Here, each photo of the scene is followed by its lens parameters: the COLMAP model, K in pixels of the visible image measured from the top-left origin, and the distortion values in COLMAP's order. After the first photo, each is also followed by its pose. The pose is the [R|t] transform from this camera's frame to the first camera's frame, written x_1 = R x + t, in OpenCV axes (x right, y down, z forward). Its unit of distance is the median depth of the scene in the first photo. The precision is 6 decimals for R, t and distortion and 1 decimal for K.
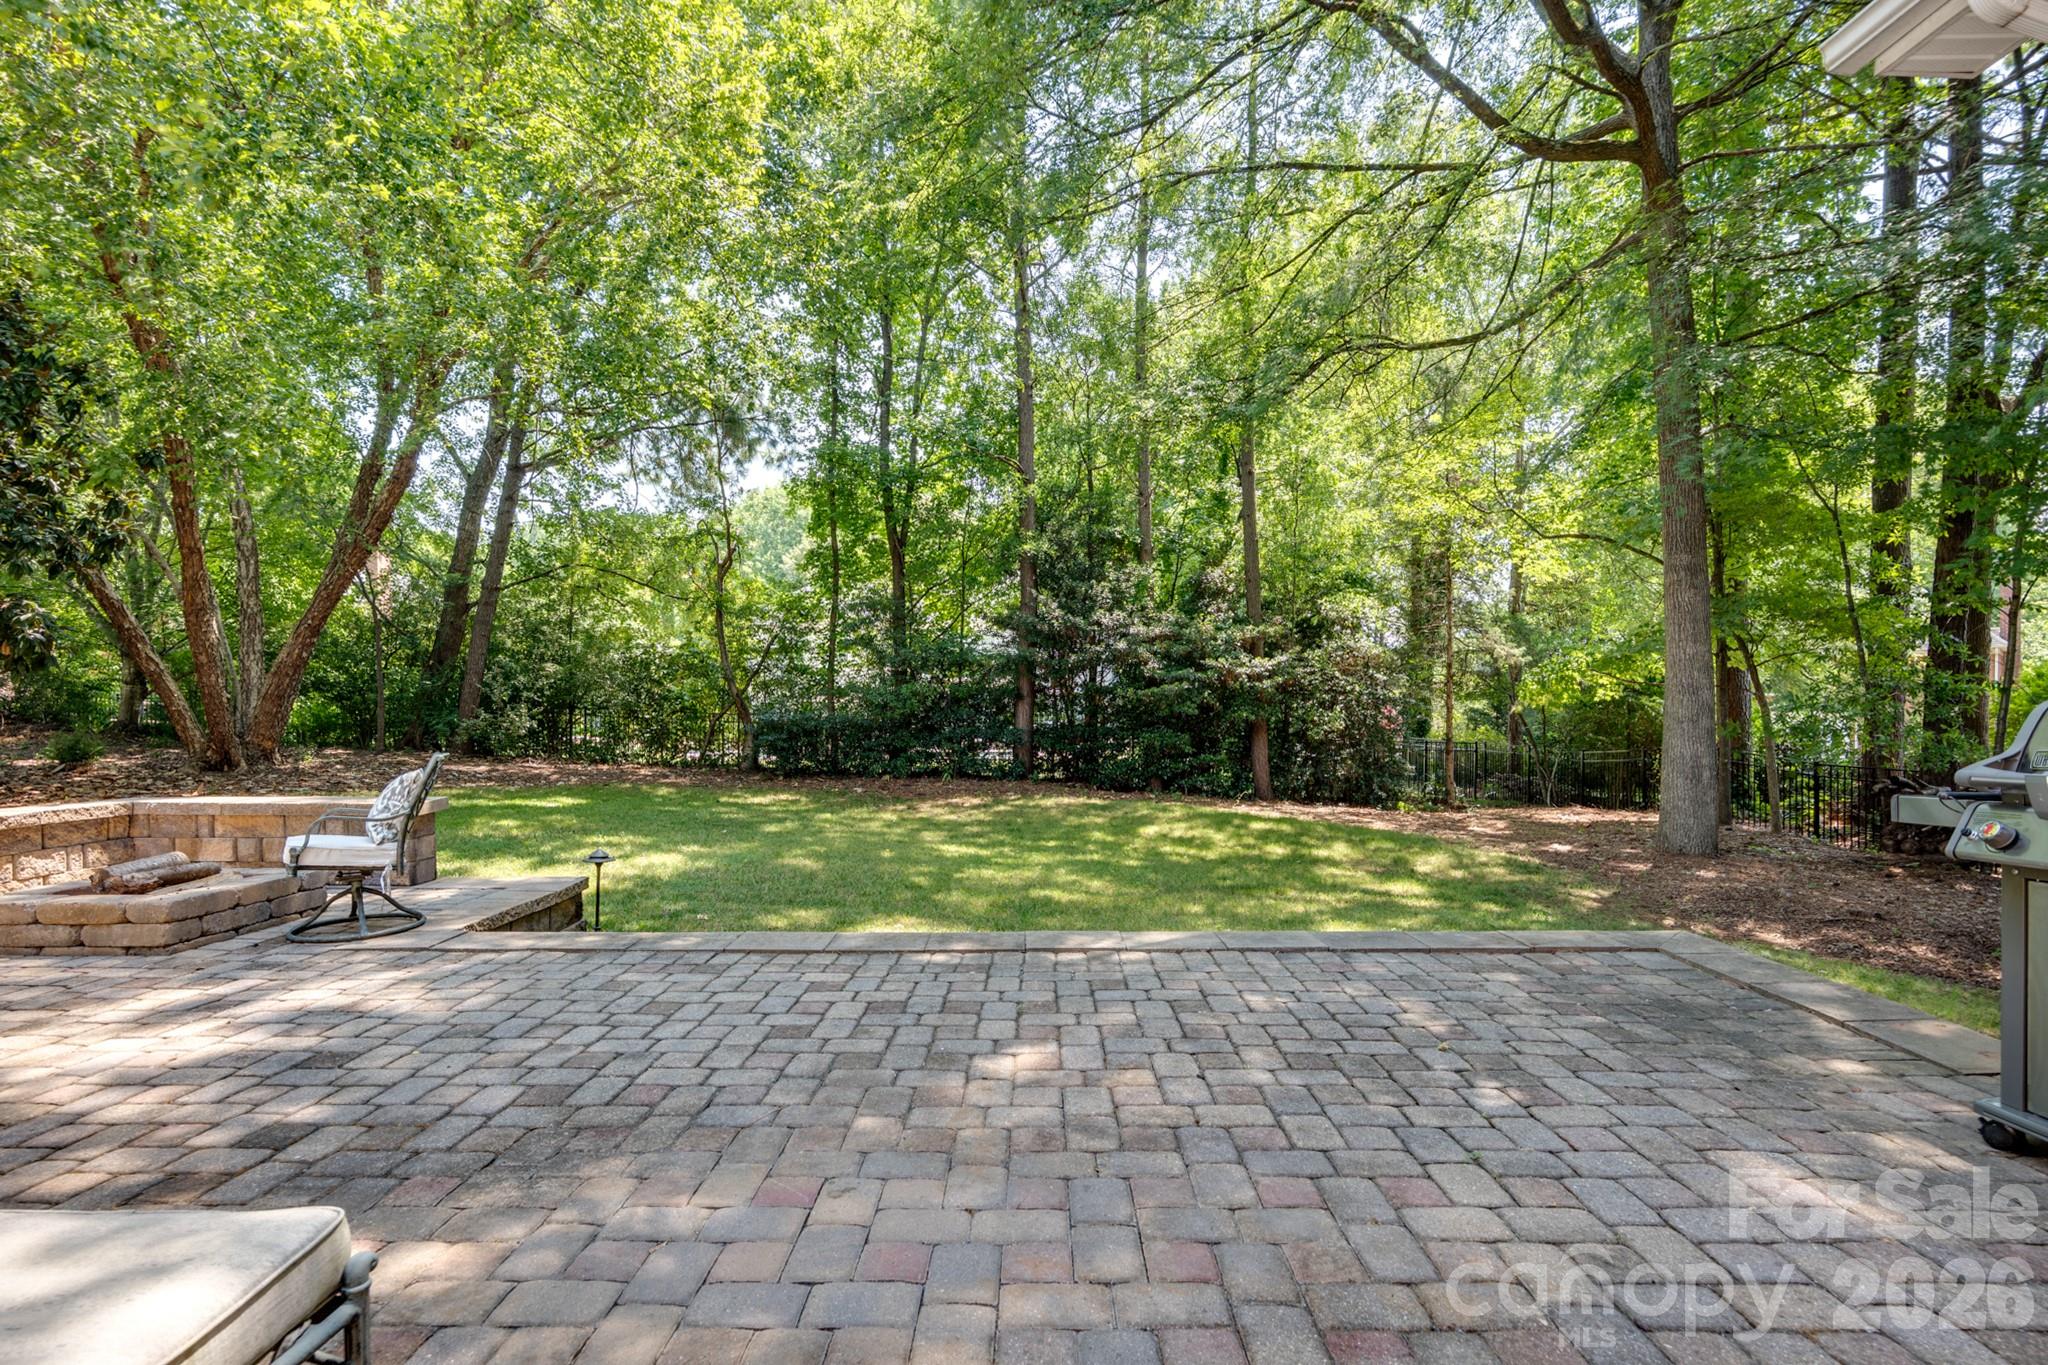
lens RADIAL K [[971.0, 0, 1022.1], [0, 971.0, 724.9], [0, 0, 1]] dist [-0.003149, -0.000181]
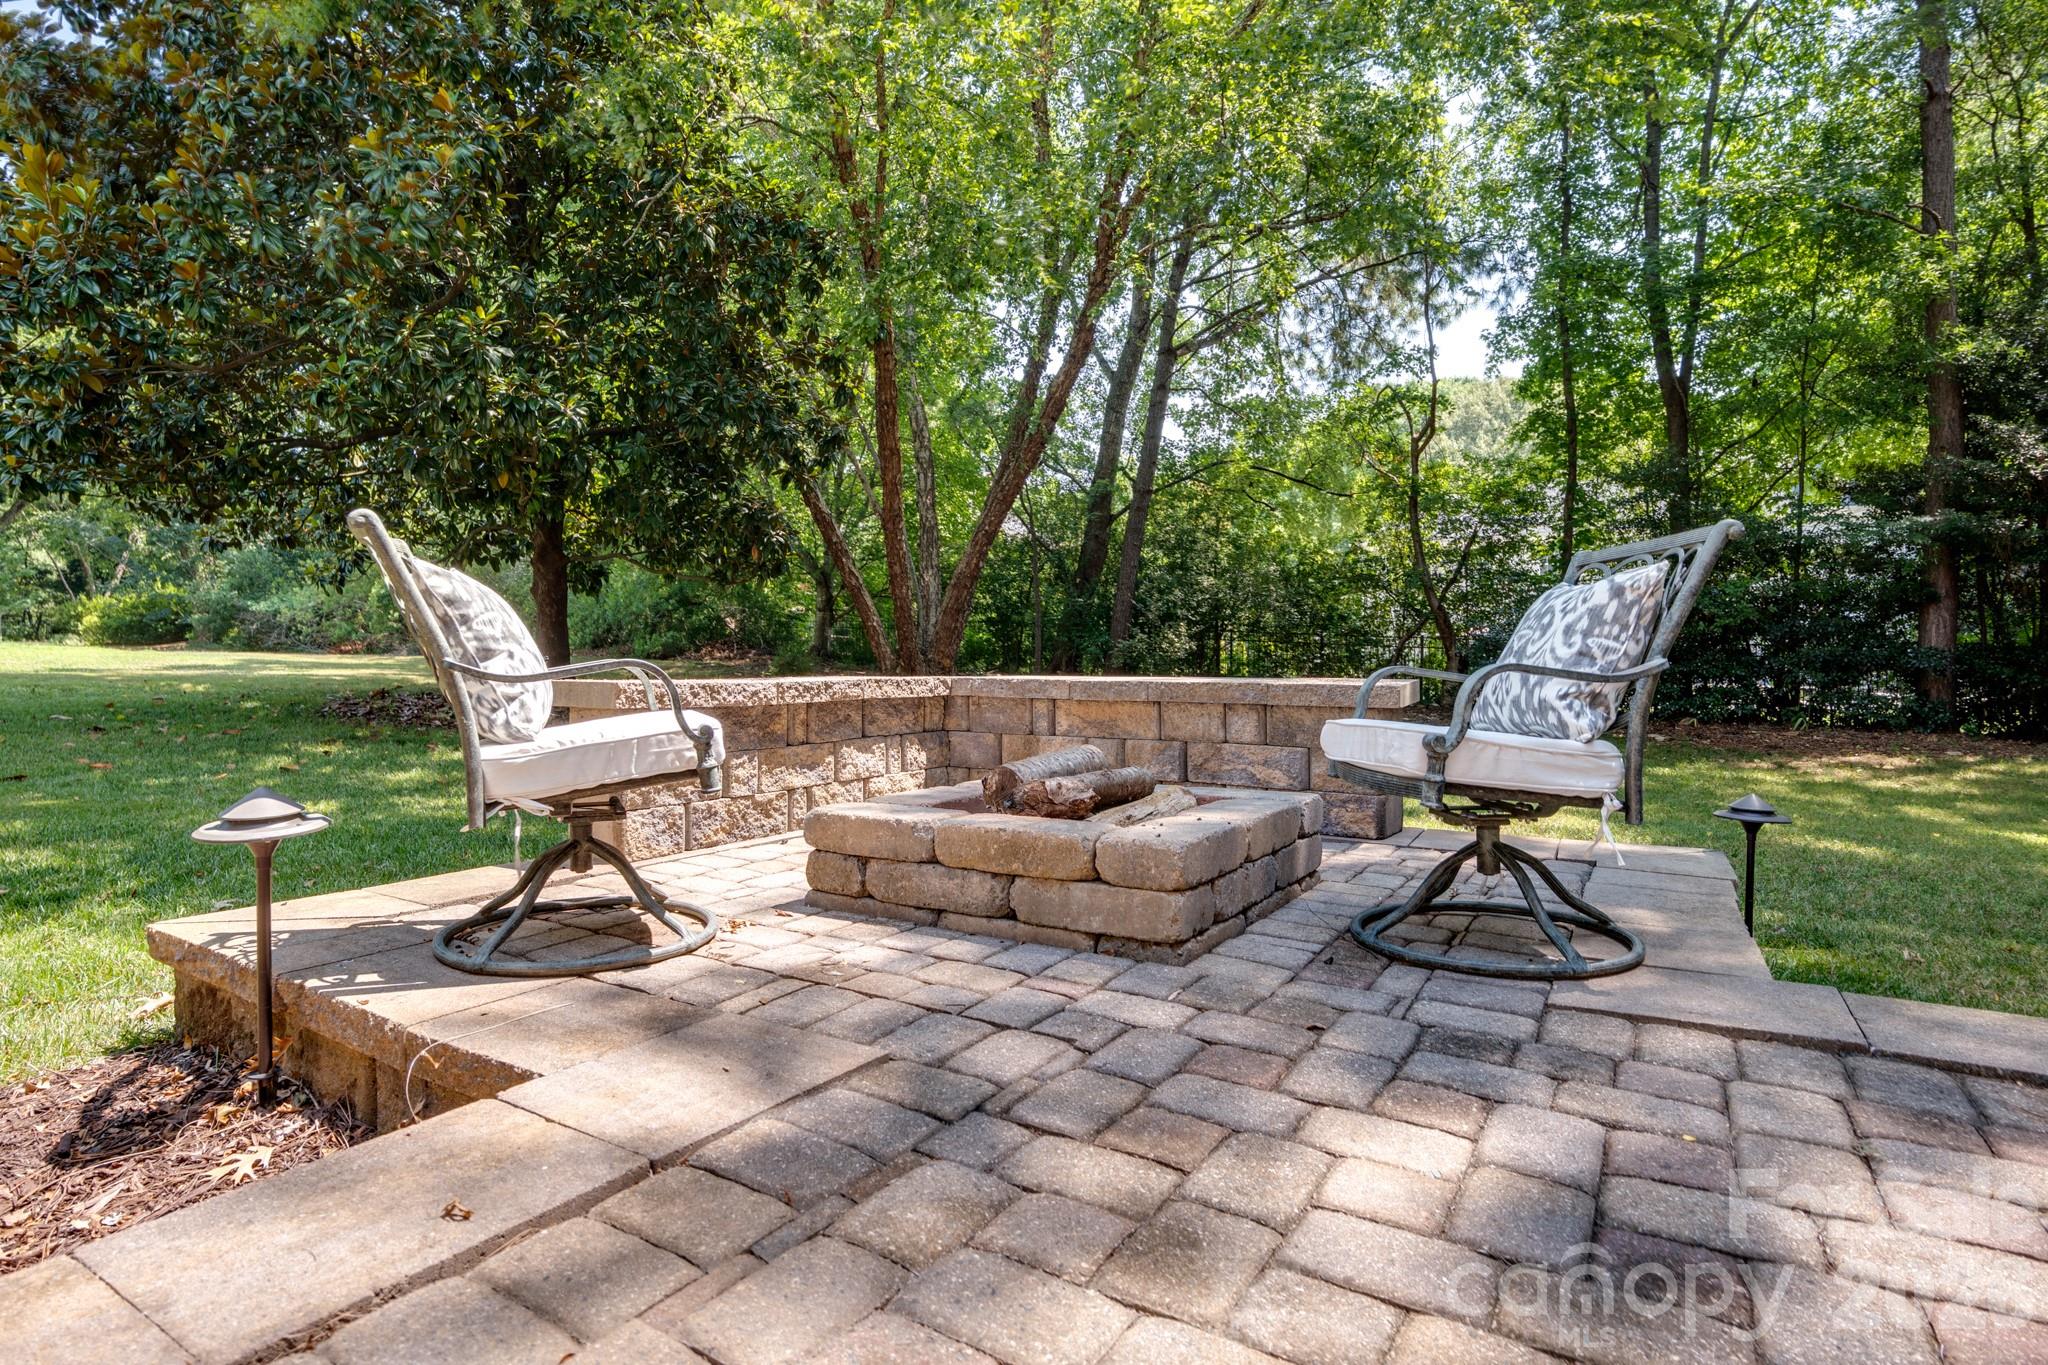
lens RADIAL K [[1052.6, 0, 1009.4], [0, 1052.6, 682.8], [0, 0, 1]] dist [-0.016365, 0.000627]
pose [[0.857340, 0.012347, -0.514602, -0.613337], [-0.009390, 0.999921, 0.008347, 0.092450], [0.514664, -0.002325, 0.857389, 0.478648]]
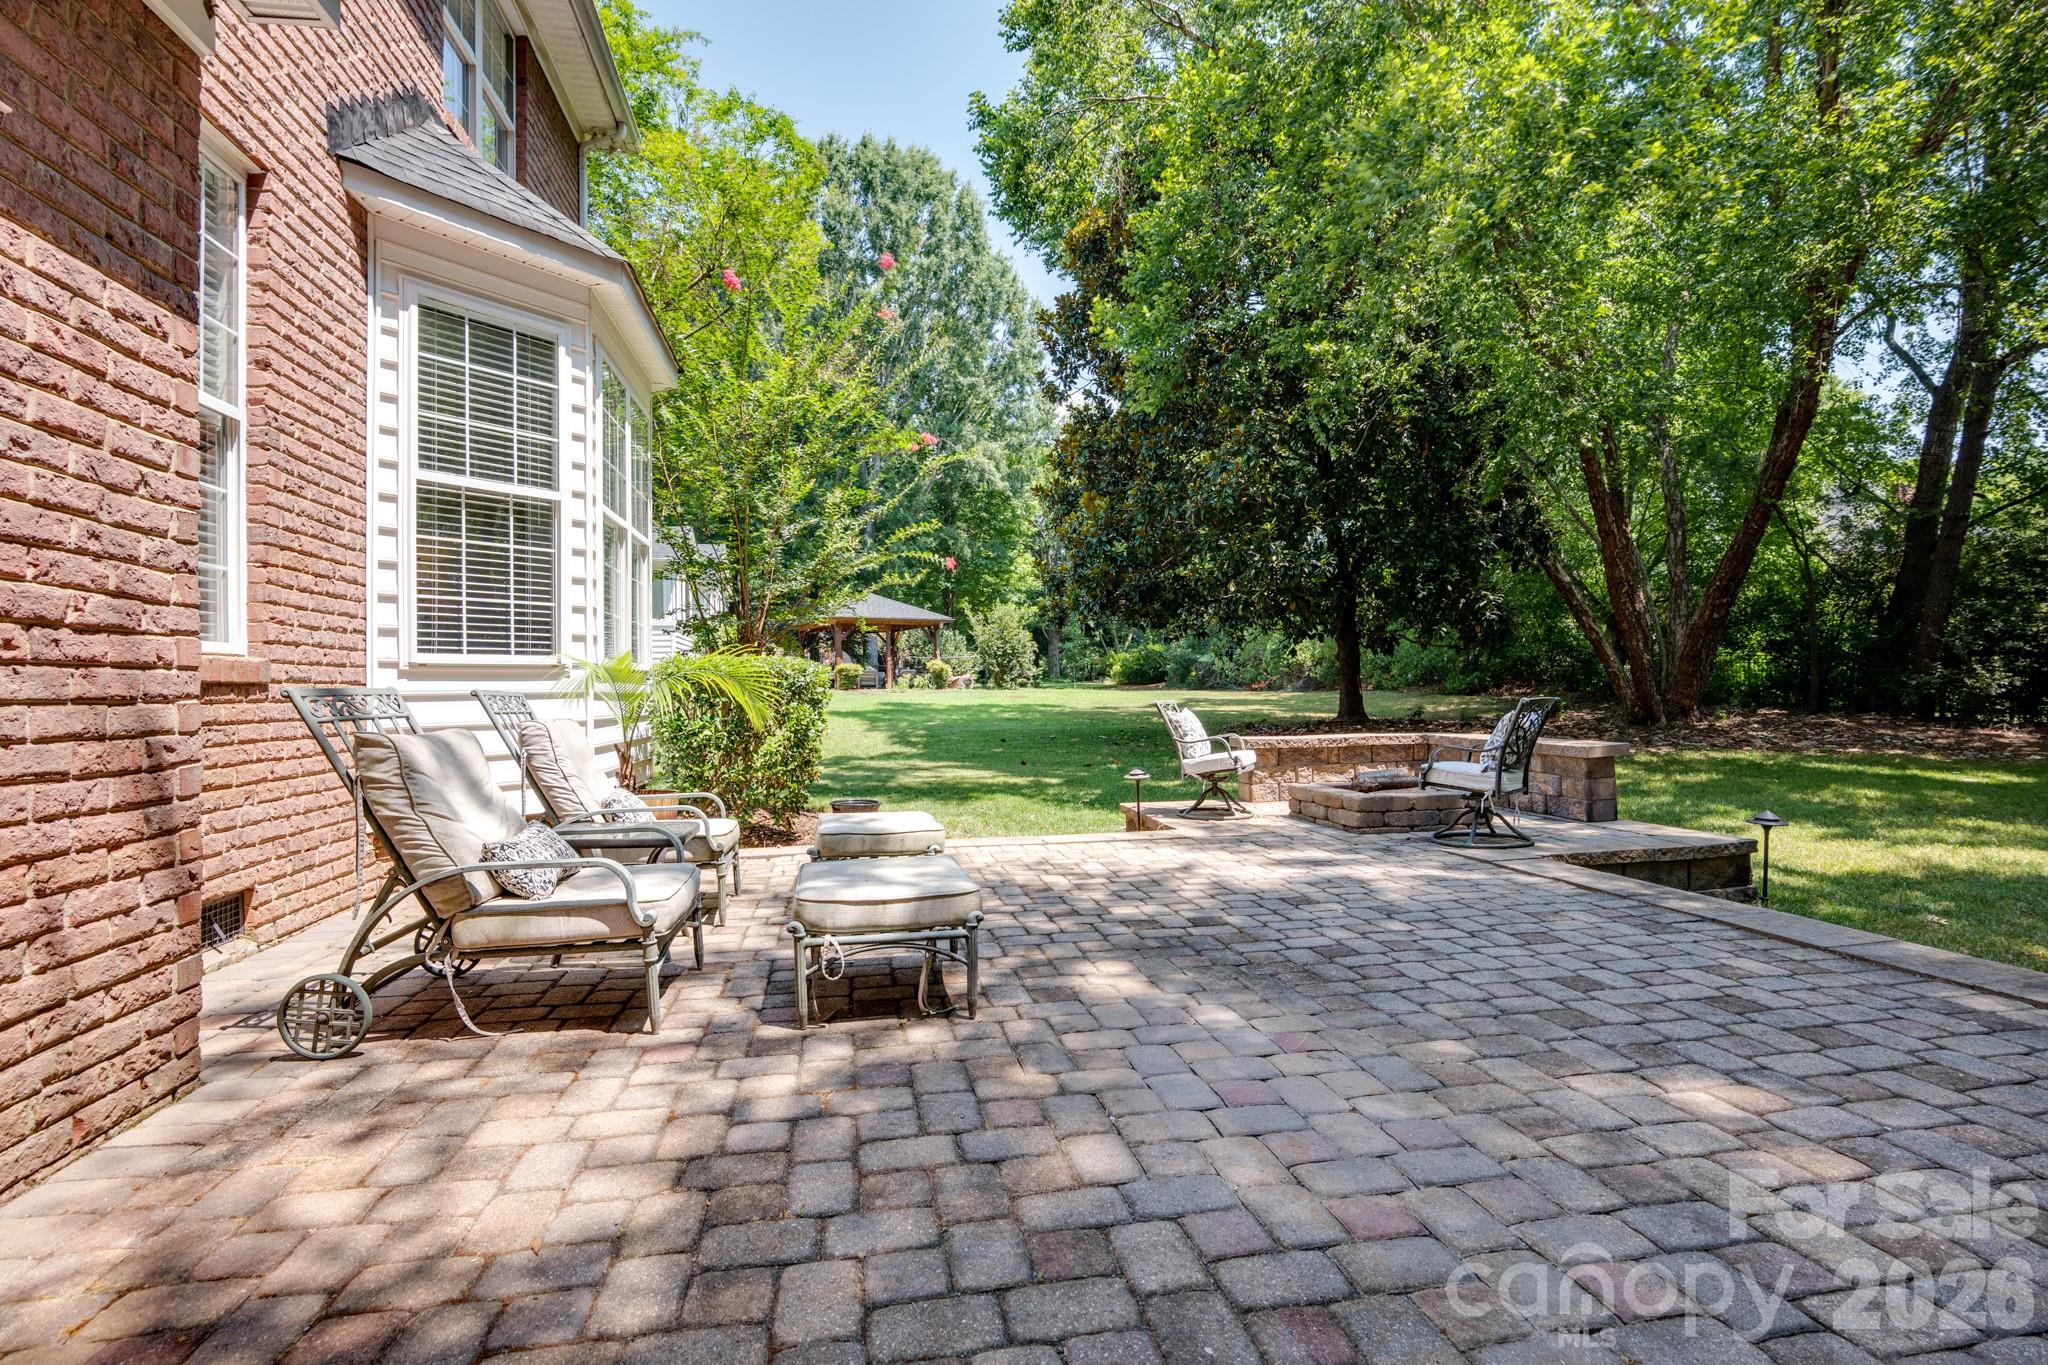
lens RADIAL K [[971.0, 0, 1021.2], [0, 971.0, 687.7], [0, 0, 1]] dist [-0.003149, -0.000181]
pose [[0.205603, -0.006099, -0.978617, 0.374353], [0.003934, 0.999978, -0.005406, 0.022061], [0.978628, -0.002738, 0.205622, 0.183853]]
